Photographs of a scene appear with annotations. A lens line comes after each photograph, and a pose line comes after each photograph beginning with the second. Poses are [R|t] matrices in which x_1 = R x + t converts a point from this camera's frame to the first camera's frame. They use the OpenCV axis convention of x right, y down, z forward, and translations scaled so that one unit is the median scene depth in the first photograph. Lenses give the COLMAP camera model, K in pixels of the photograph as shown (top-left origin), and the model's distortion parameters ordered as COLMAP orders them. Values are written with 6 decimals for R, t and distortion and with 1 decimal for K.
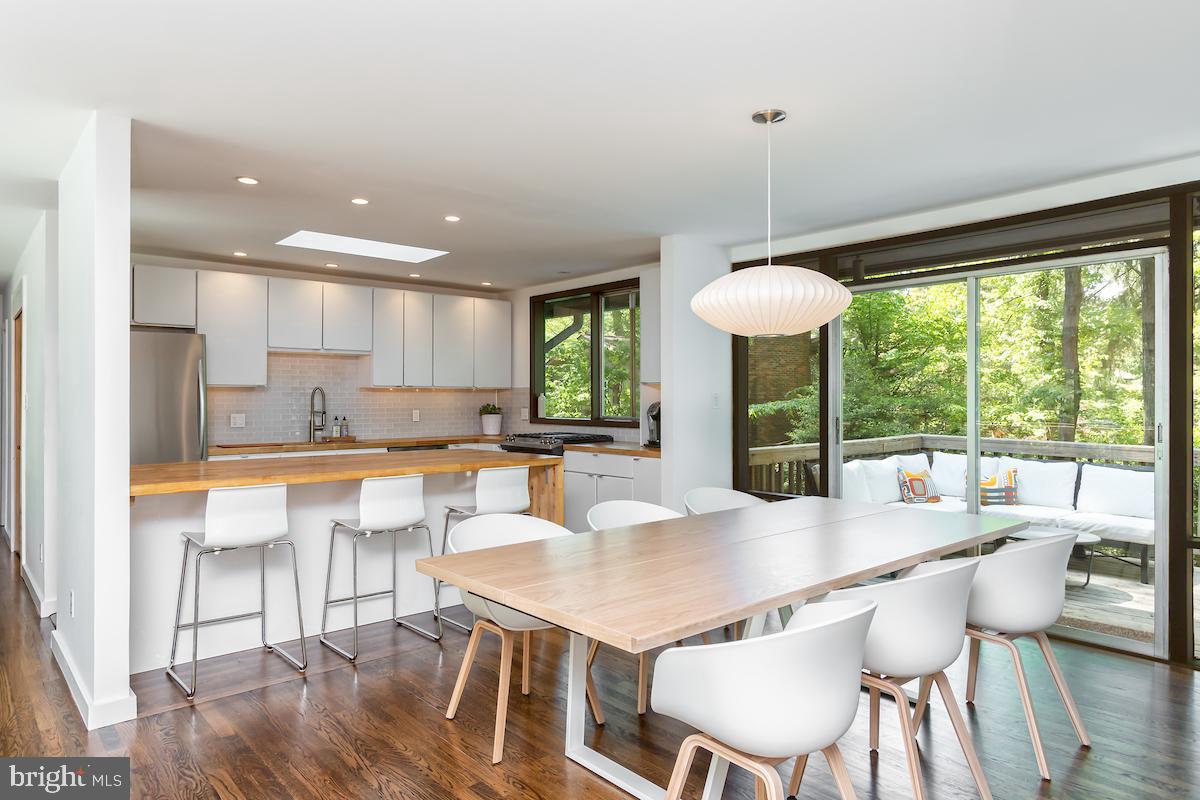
lens RADIAL K [[728.9, 0, 595.2], [0, 728.9, 397.5], [0, 0, 1]] dist [-0.000312, 0.003619]
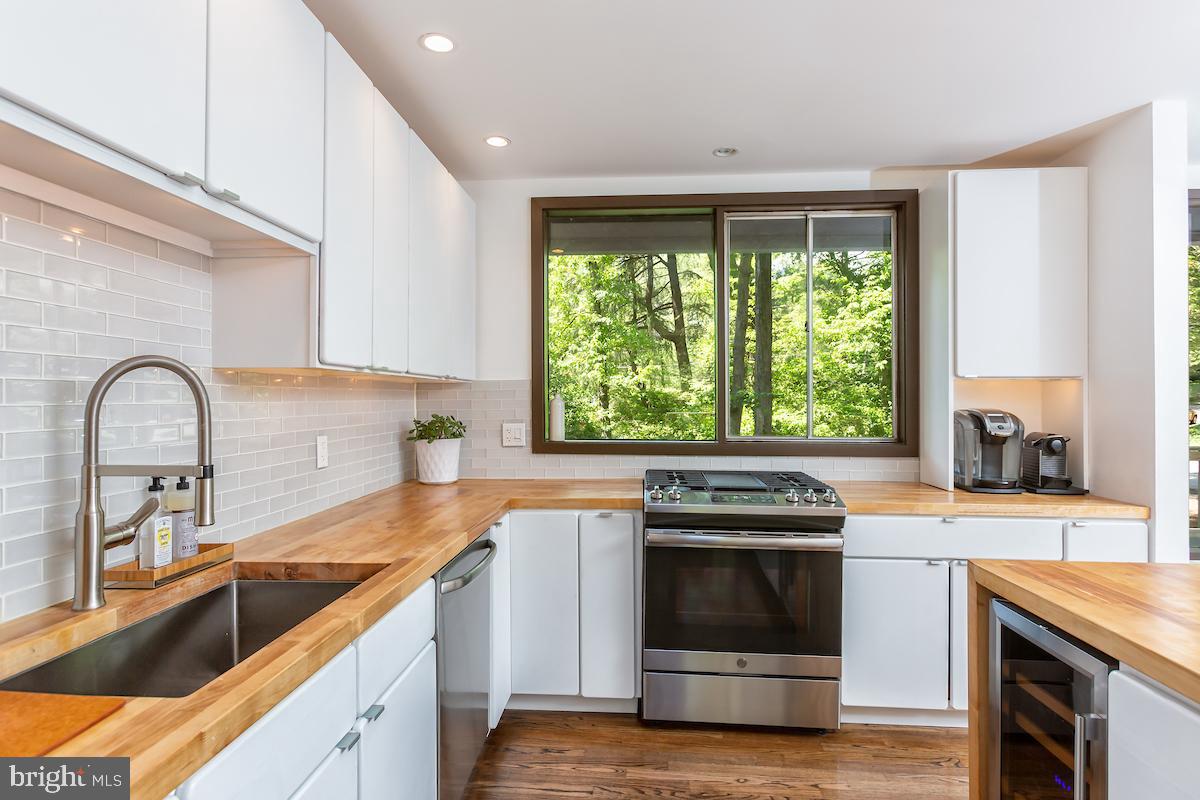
lens RADIAL K [[637.6, 0, 596.9], [0, 637.6, 401.7], [0, 0, 1]] dist [-0.003393, 0.000492]
pose [[0.713006, -0.001215, 0.701157, -0.588899], [-0.002598, 0.999987, 0.004375, -0.002765], [-0.701153, -0.004941, 0.712993, 1.074056]]
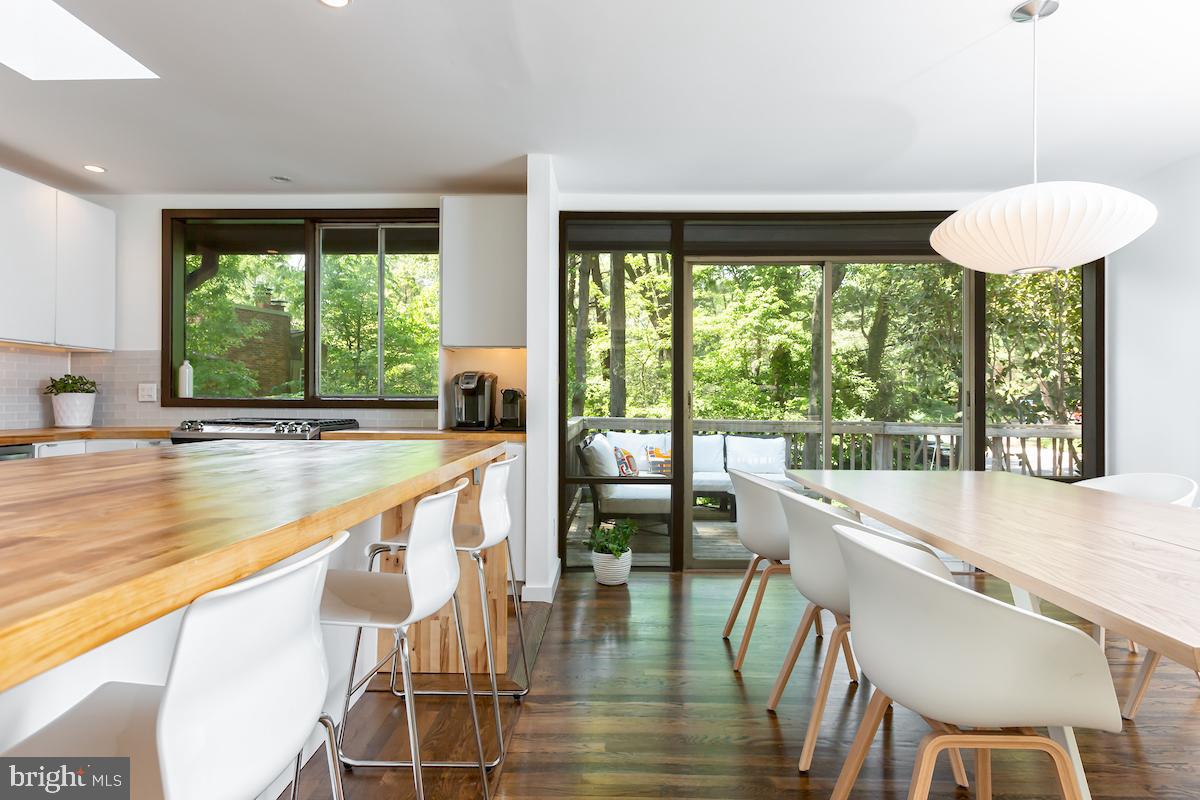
lens RADIAL K [[656.3, 0, 591.3], [0, 656.3, 403.2], [0, 0, 1]] dist [0.001389, 0.000747]
pose [[0.683277, 0.002146, 0.730156, -0.411477], [-0.006737, 0.999972, 0.003365, 0.045068], [-0.730128, -0.007218, 0.683272, 0.534745]]
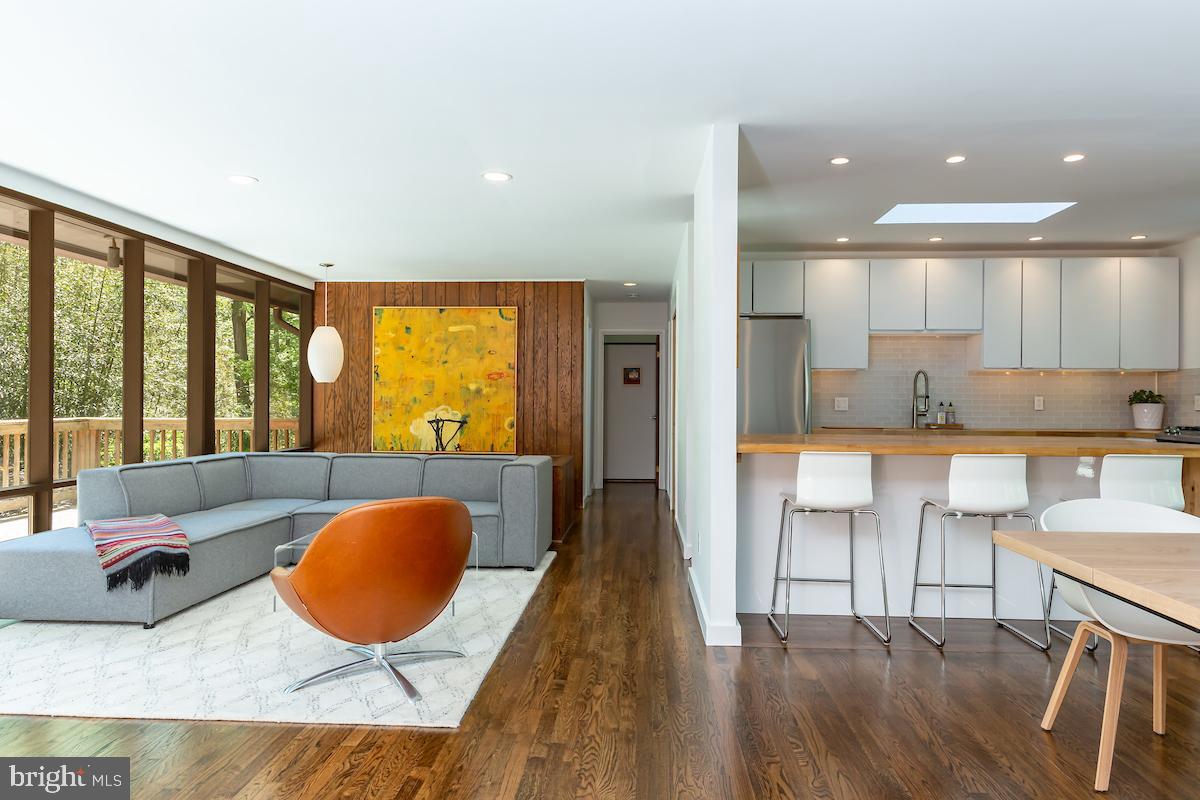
lens RADIAL K [[775.9, 0, 605.6], [0, 775.9, 395.0], [0, 0, 1]] dist [0.013809, -0.001346]
pose [[0.715832, 0.000312, -0.698273, 0.045112], [-0.003568, 0.999988, -0.003211, 0.031414], [0.698264, 0.004790, 0.715824, -0.015661]]
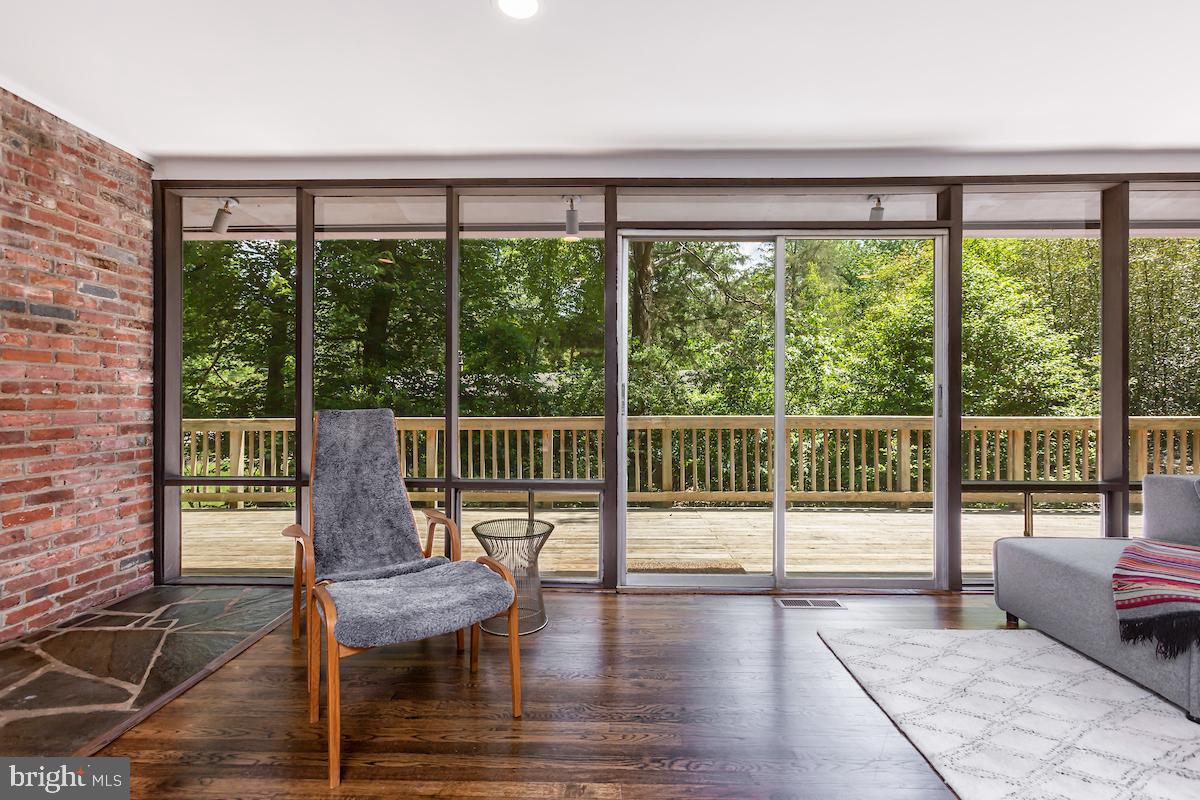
lens RADIAL K [[539.6, 0, 598.8], [0, 539.6, 397.8], [0, 0, 1]] dist [-0.003544, 0.000655]
pose [[-0.672190, -0.000926, -0.740378, -0.283104], [0.005819, 0.999962, -0.006534, 0.043457], [0.740356, -0.008700, -0.672159, 0.174908]]
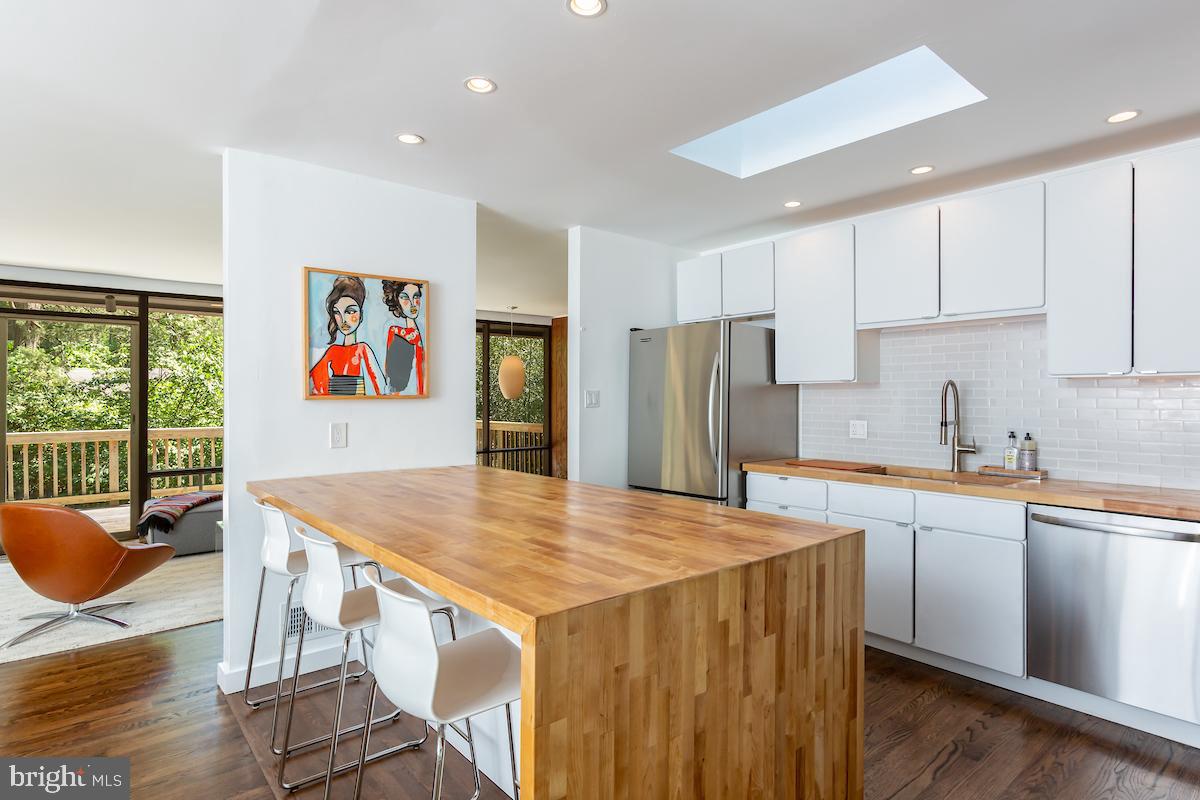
lens RADIAL K [[637.6, 0, 597.9], [0, 637.6, 394.3], [0, 0, 1]] dist [-0.003393, 0.000492]
pose [[-0.025713, -0.001627, -0.999668, 0.200957], [0.007581, 0.999970, -0.001822, -0.006028], [0.999641, -0.007625, -0.025700, 0.996978]]
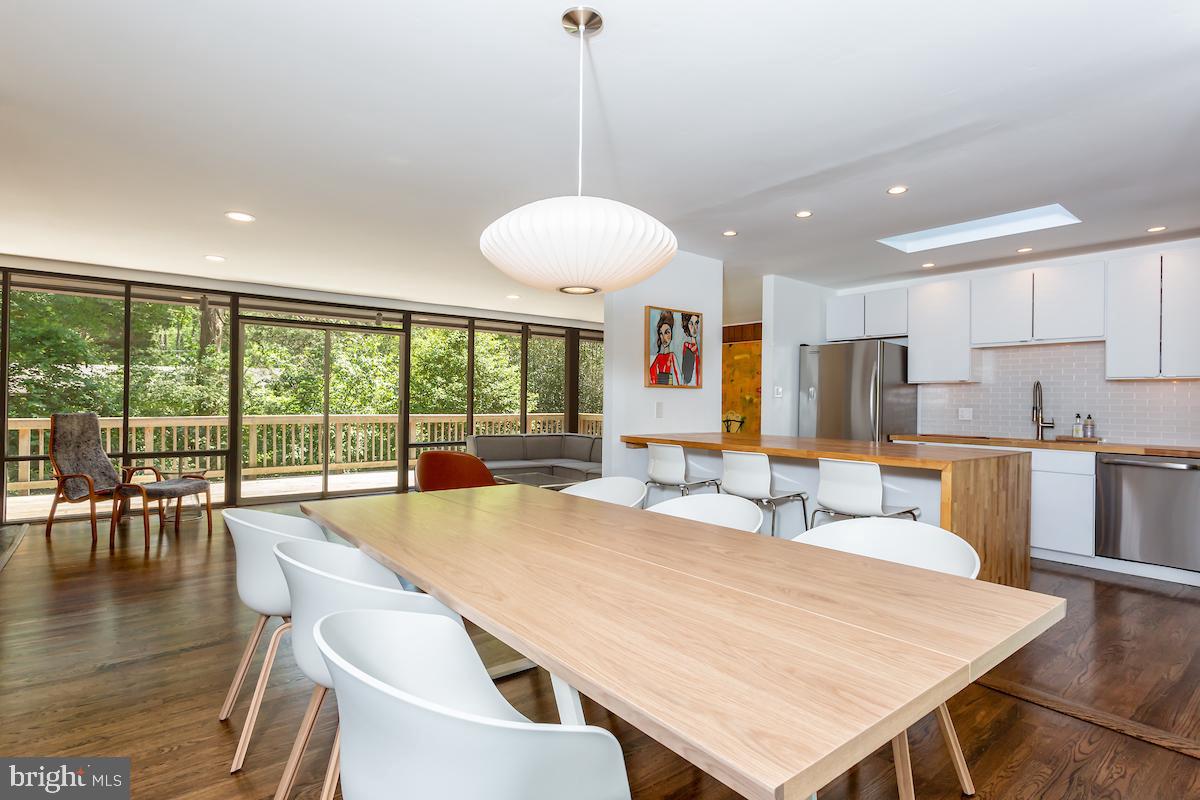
lens RADIAL K [[602.9, 0, 599.2], [0, 602.9, 393.8], [0, 0, 1]] dist [-0.007125, 0.000967]
pose [[-0.044422, -0.009774, -0.998965, 0.567751], [-0.006698, 0.999933, -0.009486, 0.017911], [0.998990, 0.006269, -0.044485, 0.649916]]
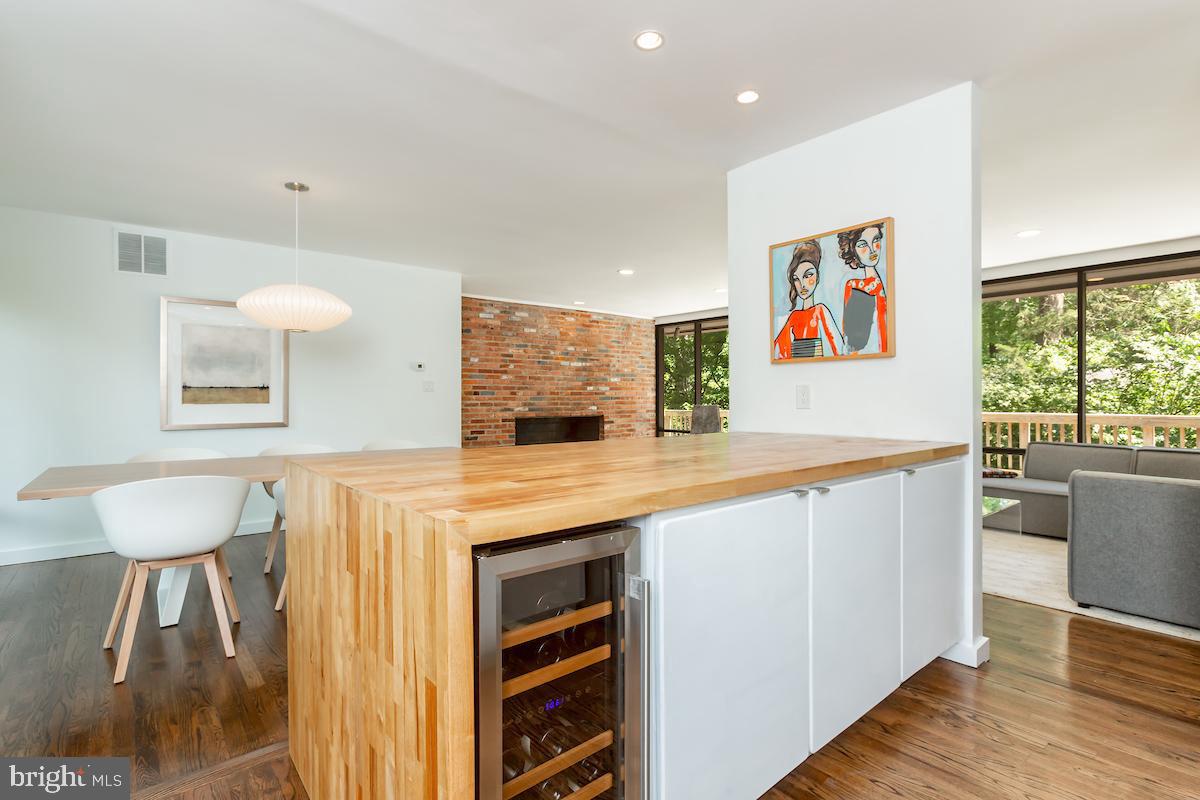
lens RADIAL K [[570.8, 0, 595.8], [0, 570.8, 395.5], [0, 0, 1]] dist [-0.015093, -0.000351]
pose [[-0.999530, 0.003345, 0.030482, -0.253984], [0.003033, 0.999943, -0.010274, 0.038364], [-0.030515, -0.010177, -0.999483, 1.338117]]
